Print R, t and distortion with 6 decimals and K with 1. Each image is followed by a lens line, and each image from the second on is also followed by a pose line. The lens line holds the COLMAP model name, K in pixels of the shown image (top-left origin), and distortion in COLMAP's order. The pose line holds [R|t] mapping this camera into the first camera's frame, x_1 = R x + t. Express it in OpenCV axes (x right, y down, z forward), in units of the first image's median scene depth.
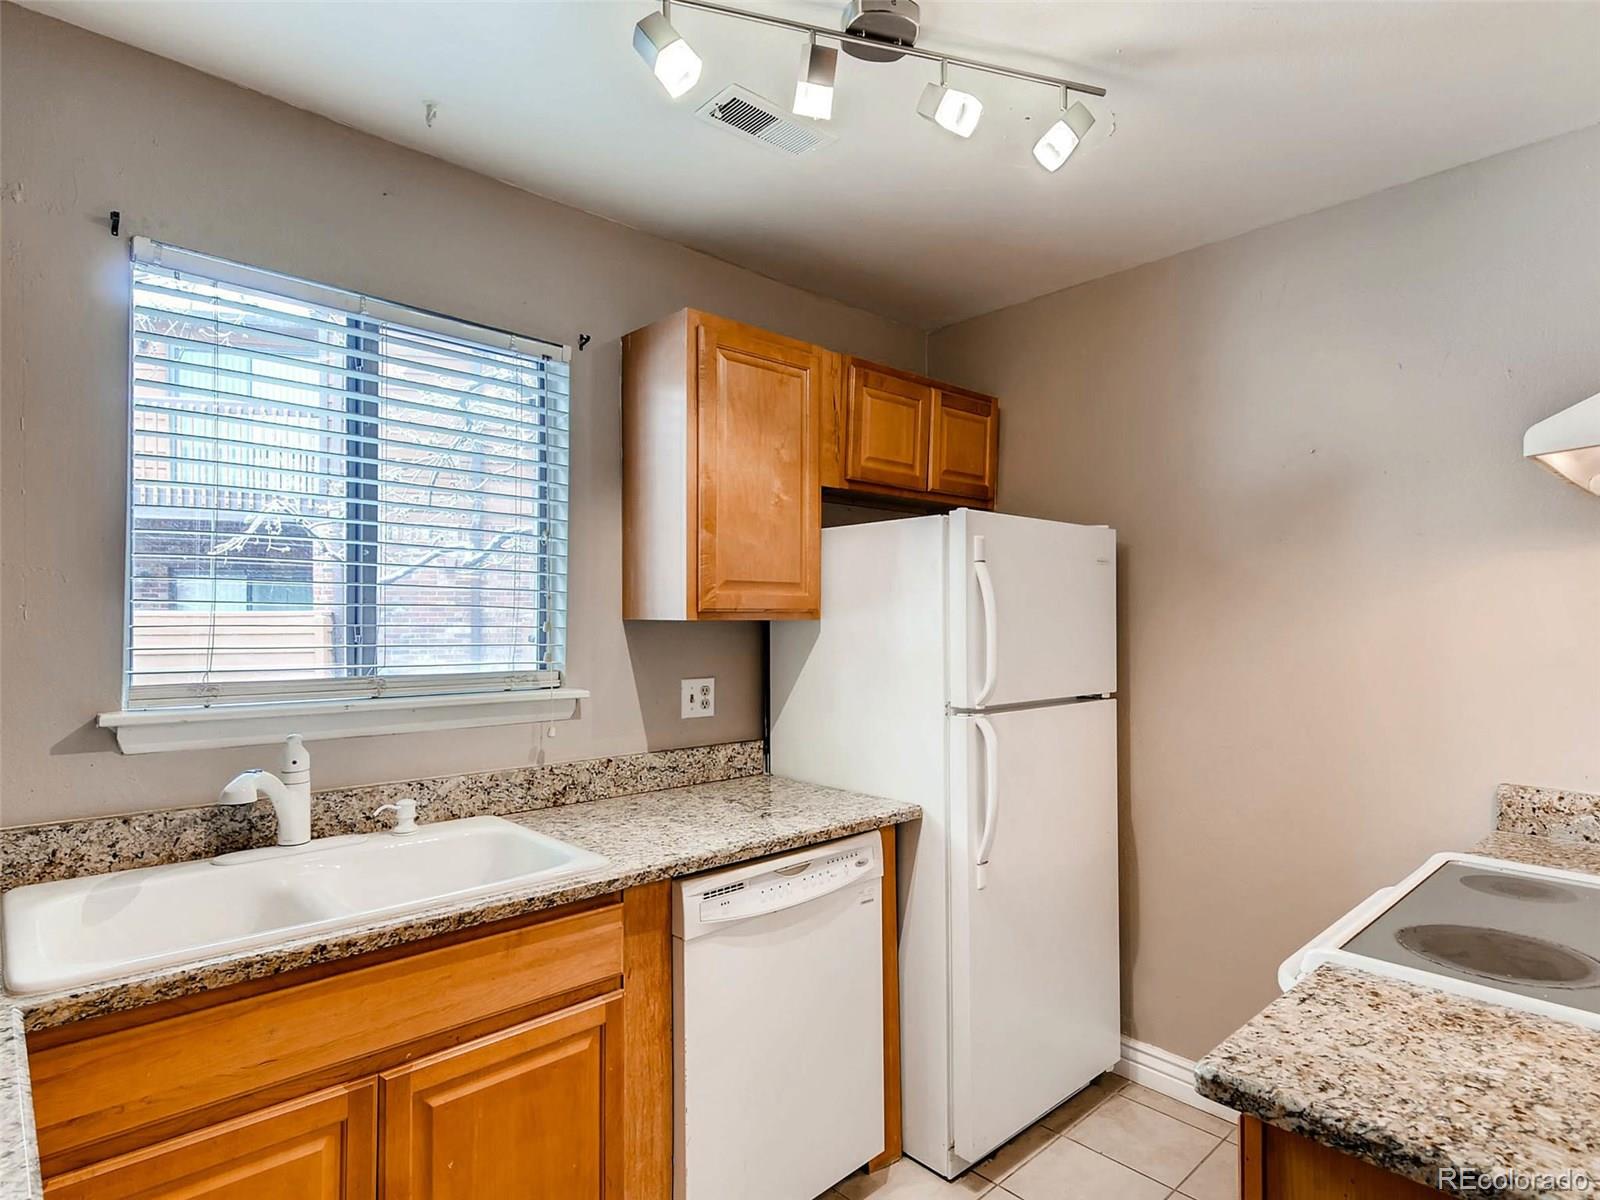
lens RADIAL K [[861.6, 0, 804.5], [0, 861.6, 609.2], [0, 0, 1]] dist [0.017678, -0.005206]
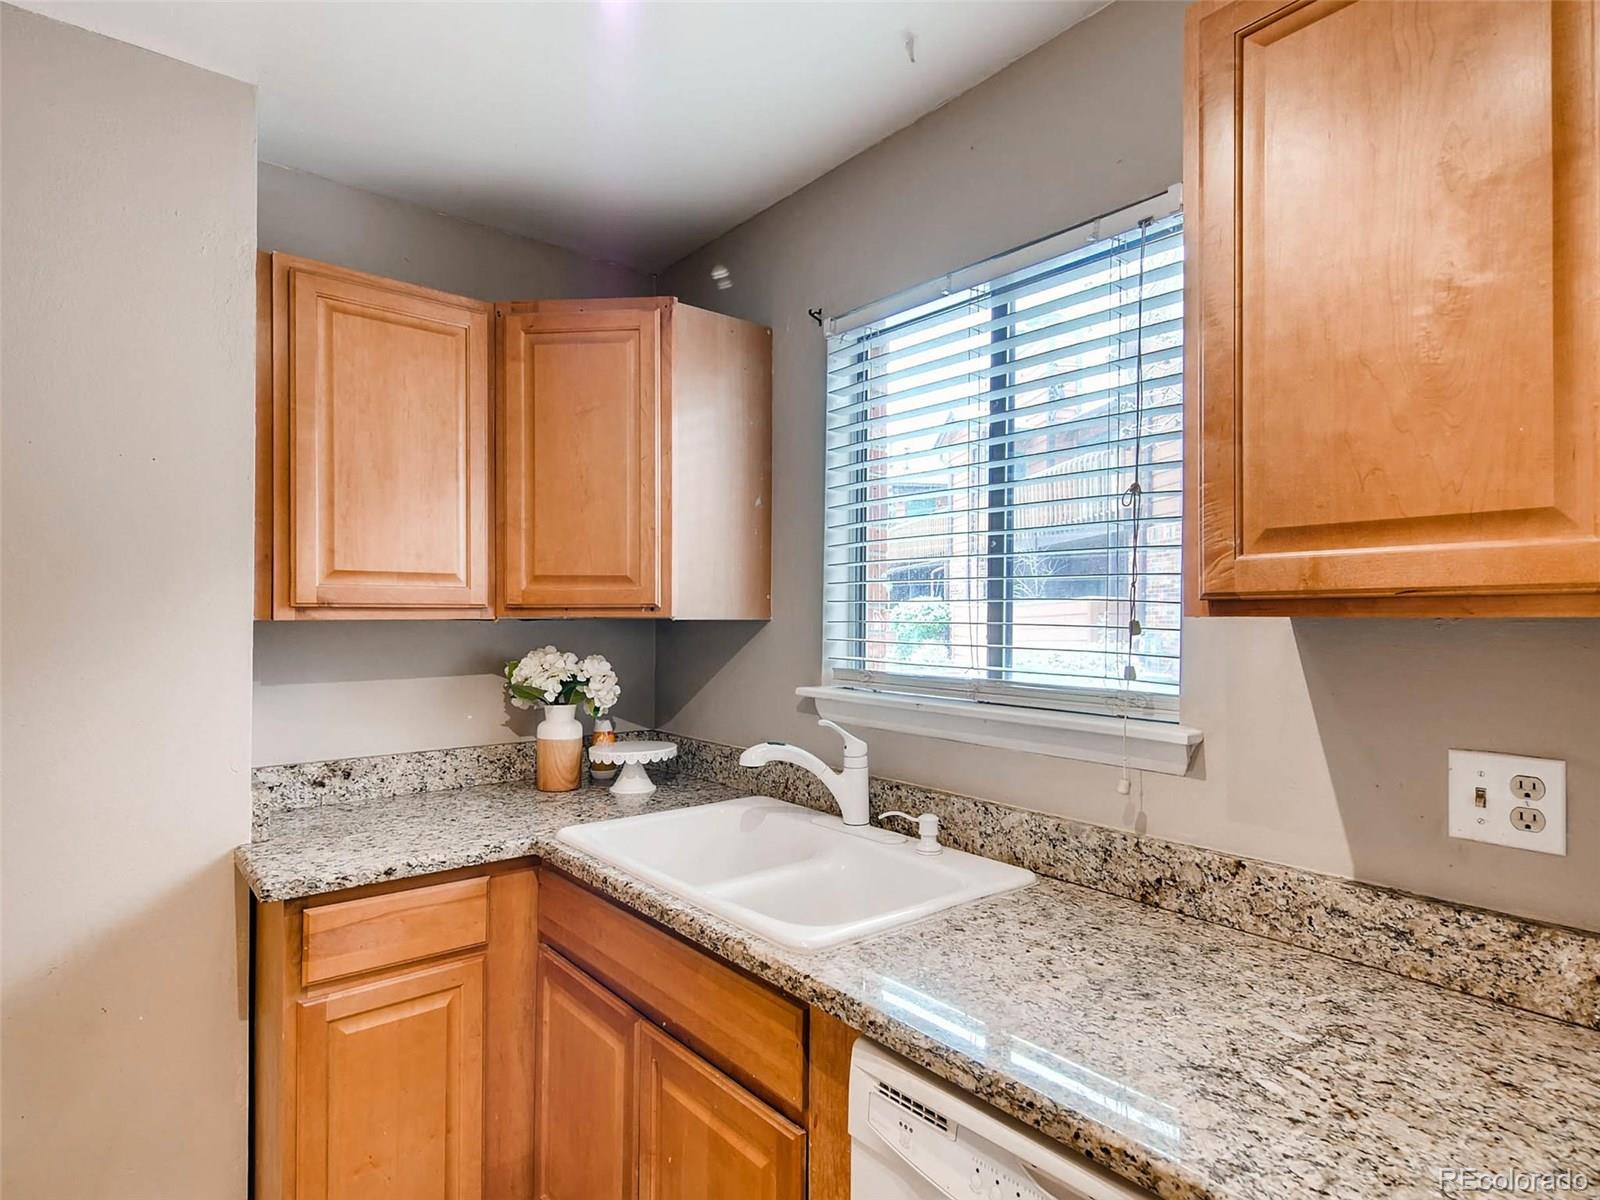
lens RADIAL K [[861.6, 0, 808.5], [0, 861.6, 602.3], [0, 0, 1]] dist [0.017678, -0.005206]
pose [[-0.053396, -0.017547, -0.998419, 0.380734], [0.006112, 0.999821, -0.017898, 0.011647], [0.998555, -0.007058, -0.053279, 0.784172]]
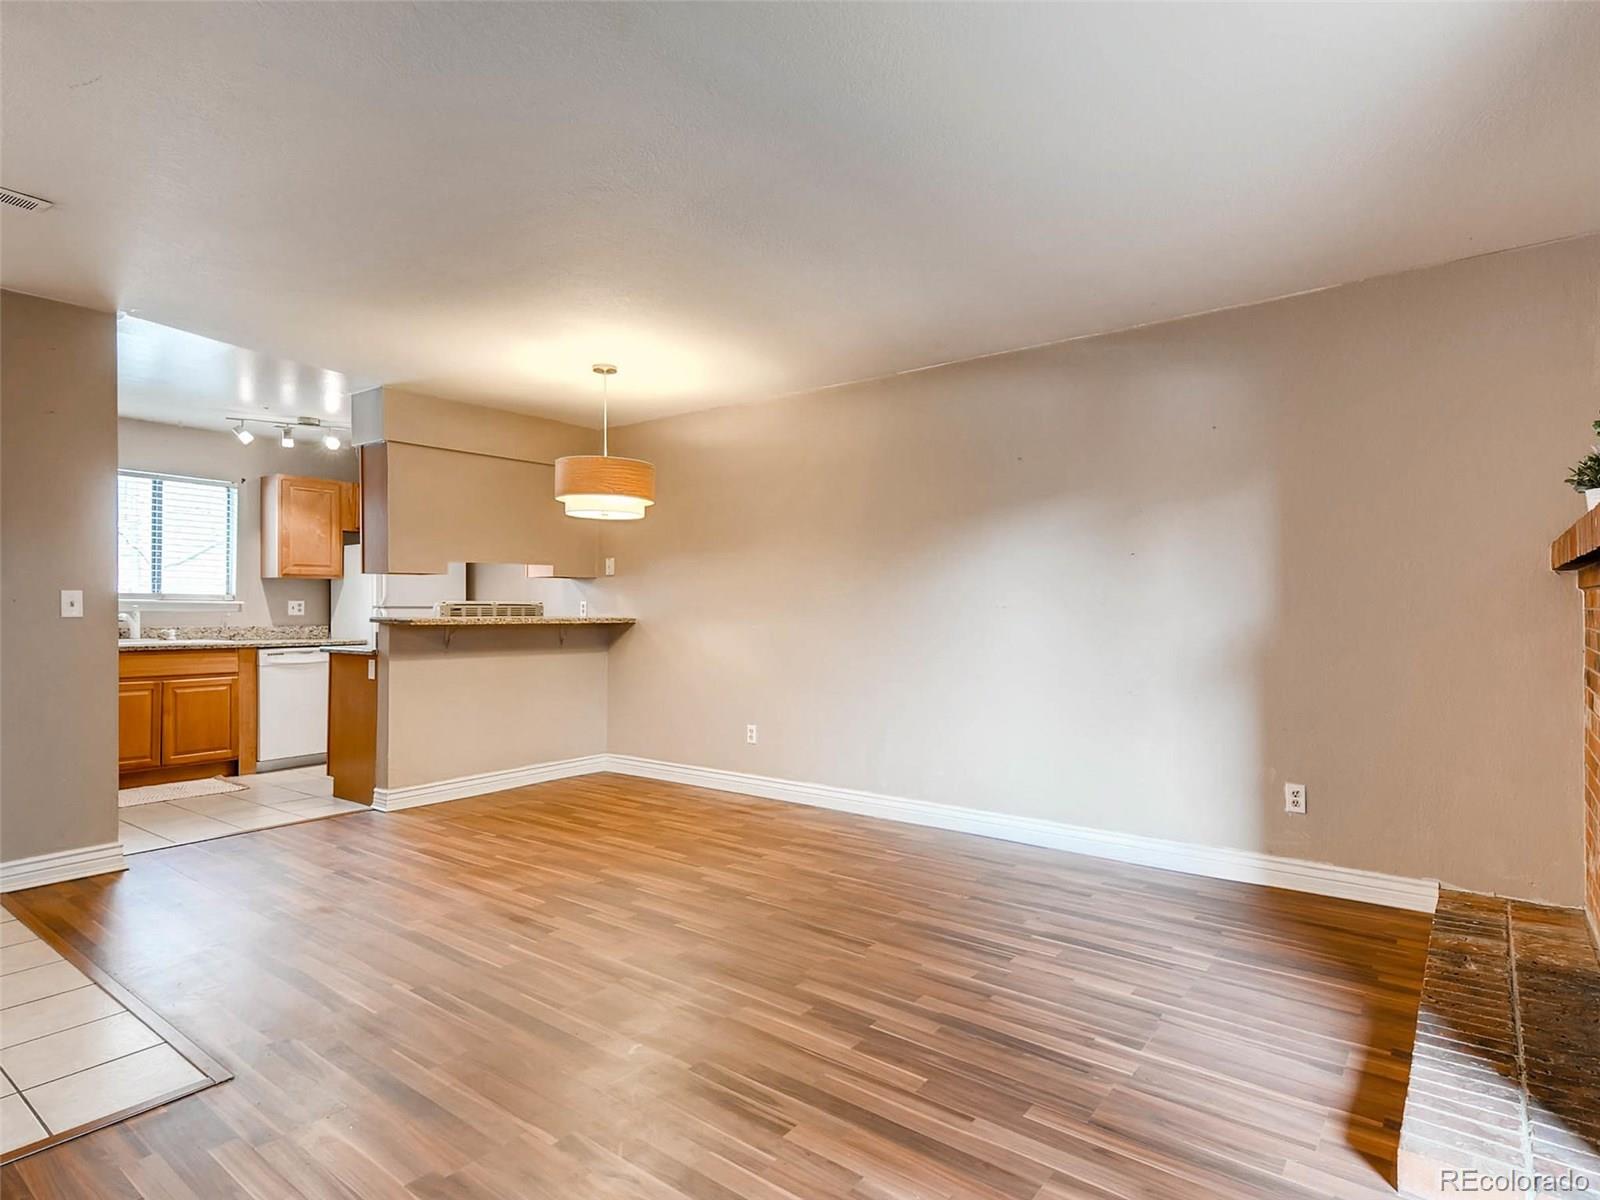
lens RADIAL K [[861.6, 0, 813.7], [0, 861.6, 595.7], [0, 0, 1]] dist [0.017678, -0.005206]
pose [[0.984106, 0.001453, 0.177578, 1.145352], [-0.001724, 0.999998, 0.001368, 0.068370], [-0.177576, -0.001652, 0.984106, -2.268796]]
